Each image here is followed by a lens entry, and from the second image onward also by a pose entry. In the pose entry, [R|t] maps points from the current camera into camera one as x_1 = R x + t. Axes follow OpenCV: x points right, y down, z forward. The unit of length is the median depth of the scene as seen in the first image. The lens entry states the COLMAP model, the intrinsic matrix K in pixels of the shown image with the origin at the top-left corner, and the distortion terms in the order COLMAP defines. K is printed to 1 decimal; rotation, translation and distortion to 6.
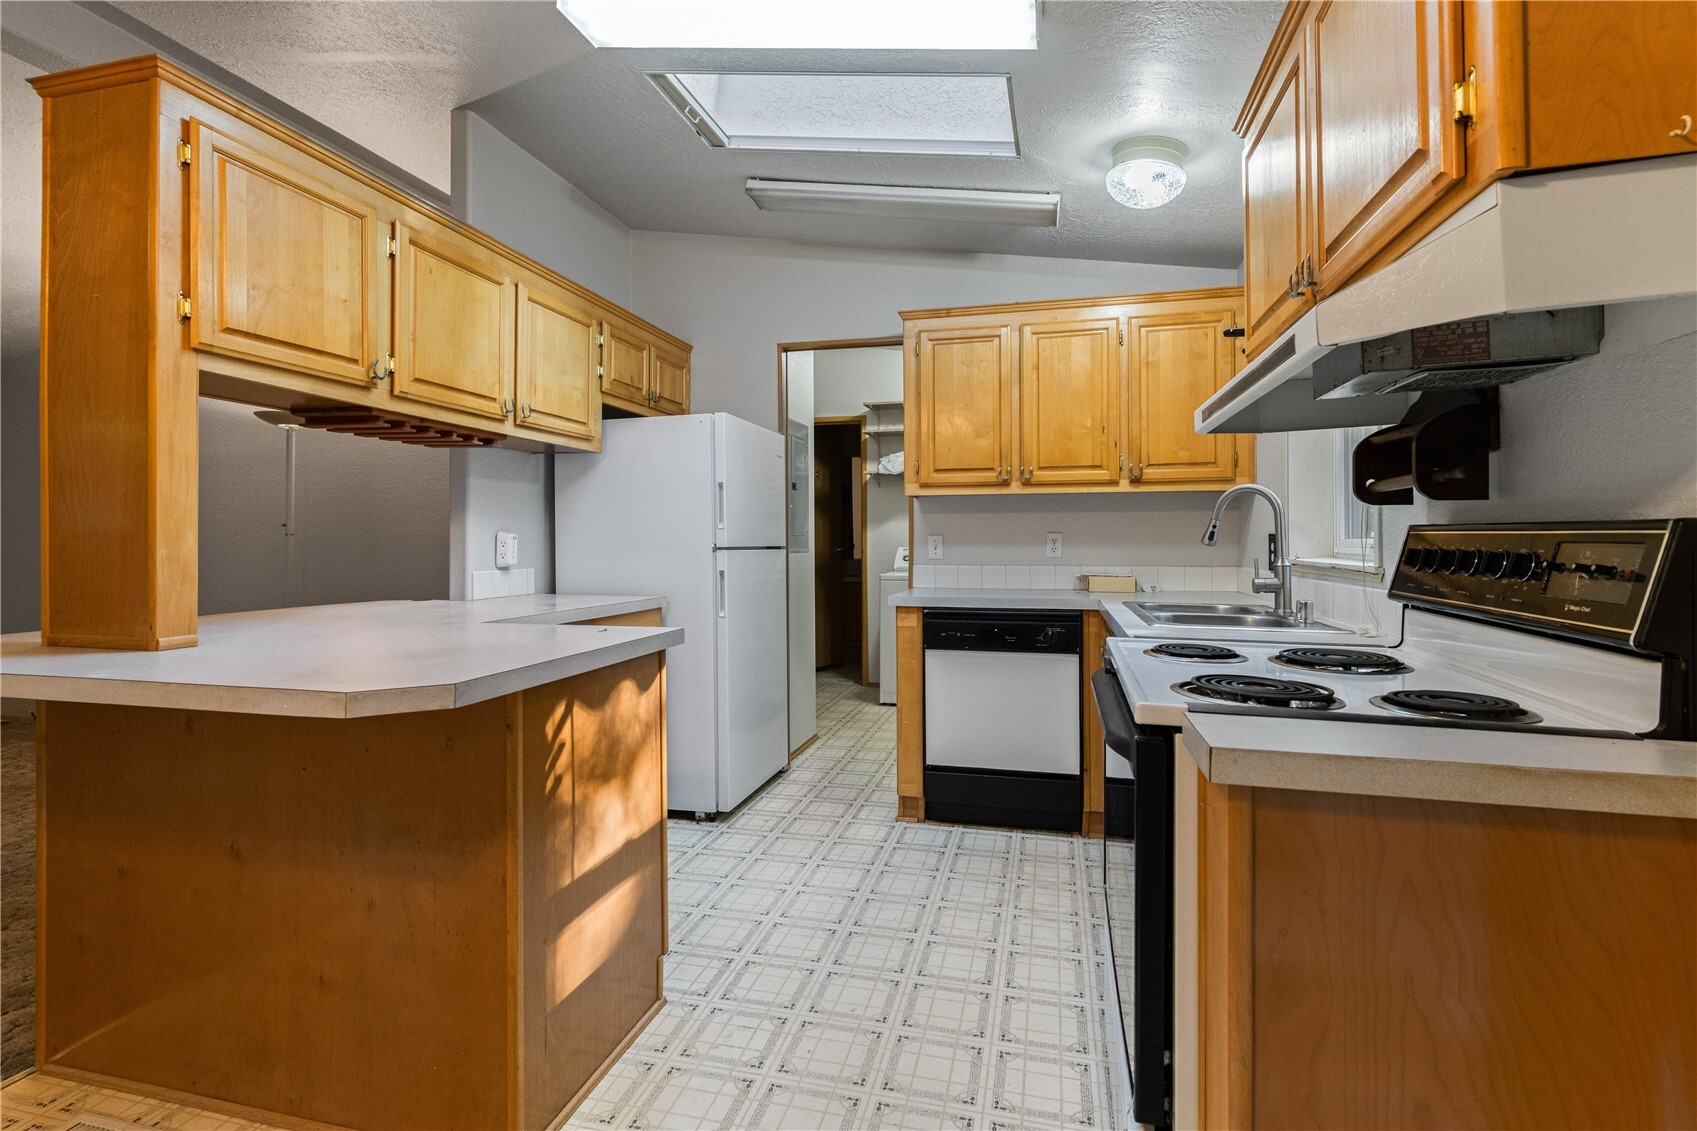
lens RADIAL K [[836.5, 0, 836.5], [0, 836.5, 524.9], [0, 0, 1]] dist [0.000559, 0.001056]
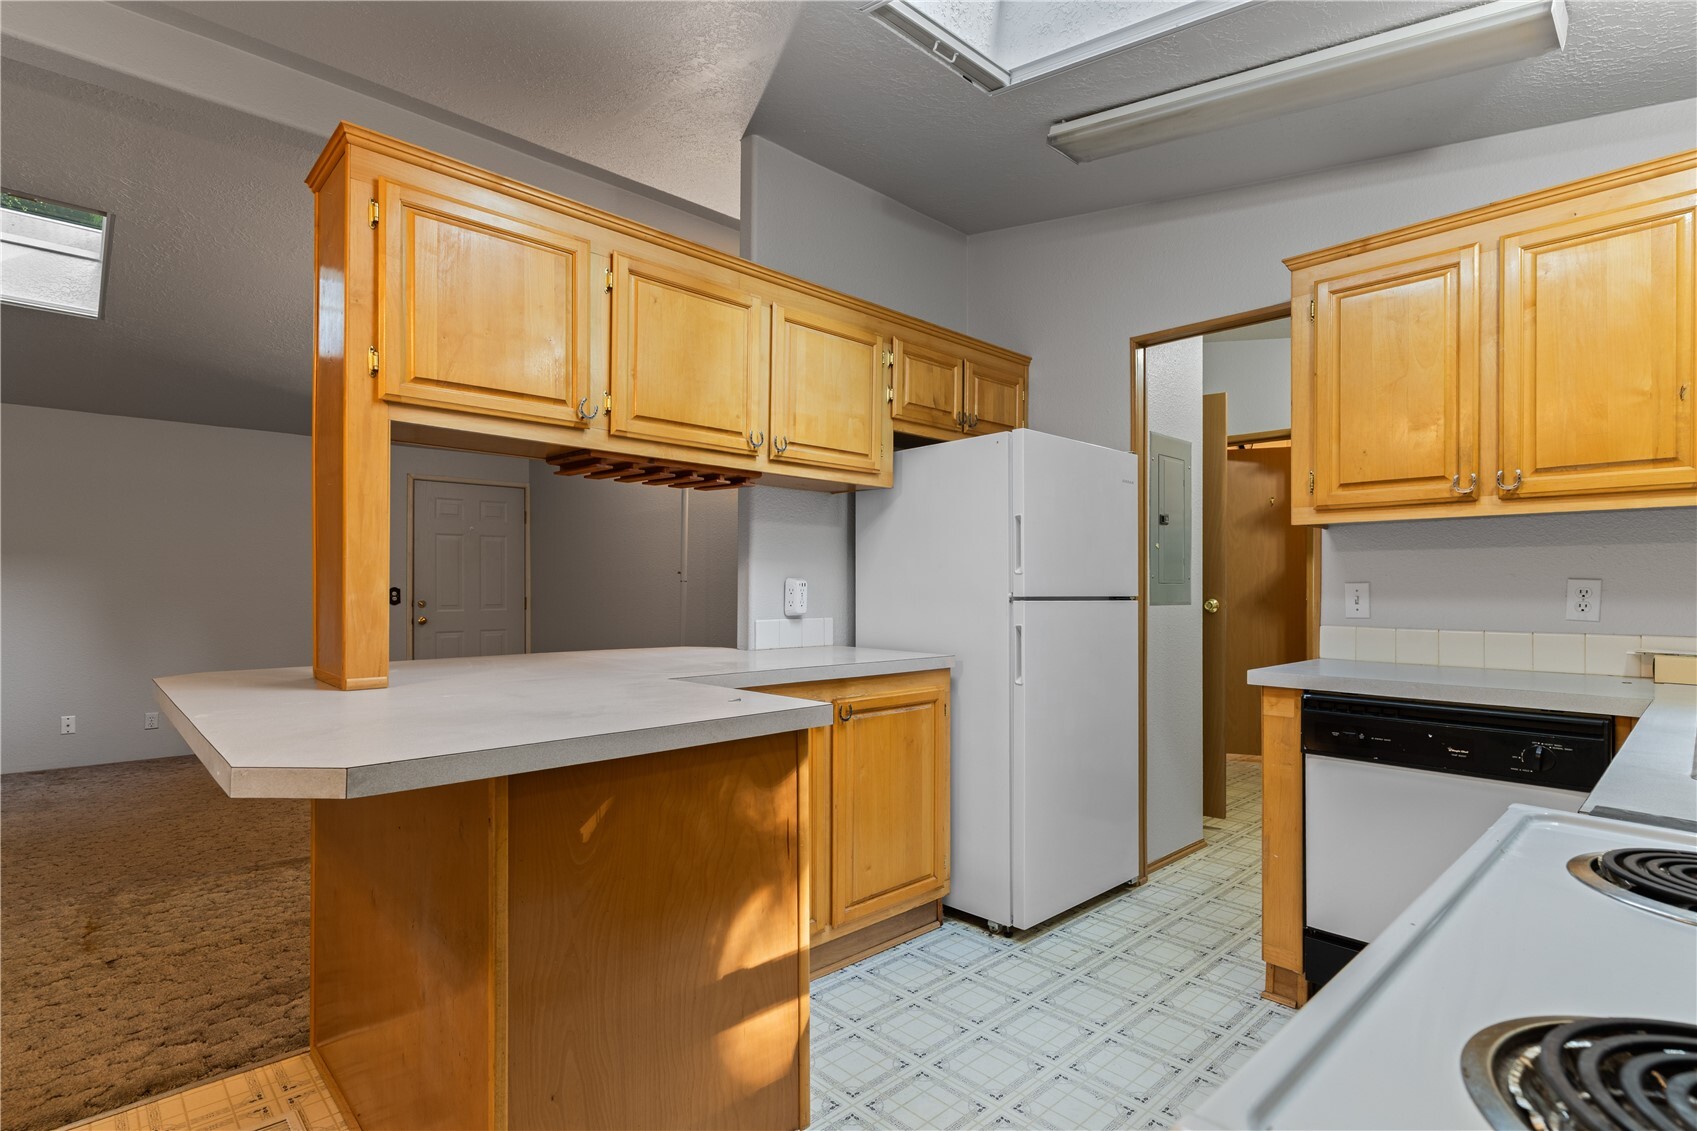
lens RADIAL K [[836.5, 0, 848.1], [0, 836.5, 579.7], [0, 0, 1]] dist [0.000559, 0.001056]
pose [[0.847280, -0.000520, -0.531147, 0.148481], [0.004974, 0.999963, 0.006956, 0.003648], [0.531124, -0.008536, 0.847251, 0.237286]]
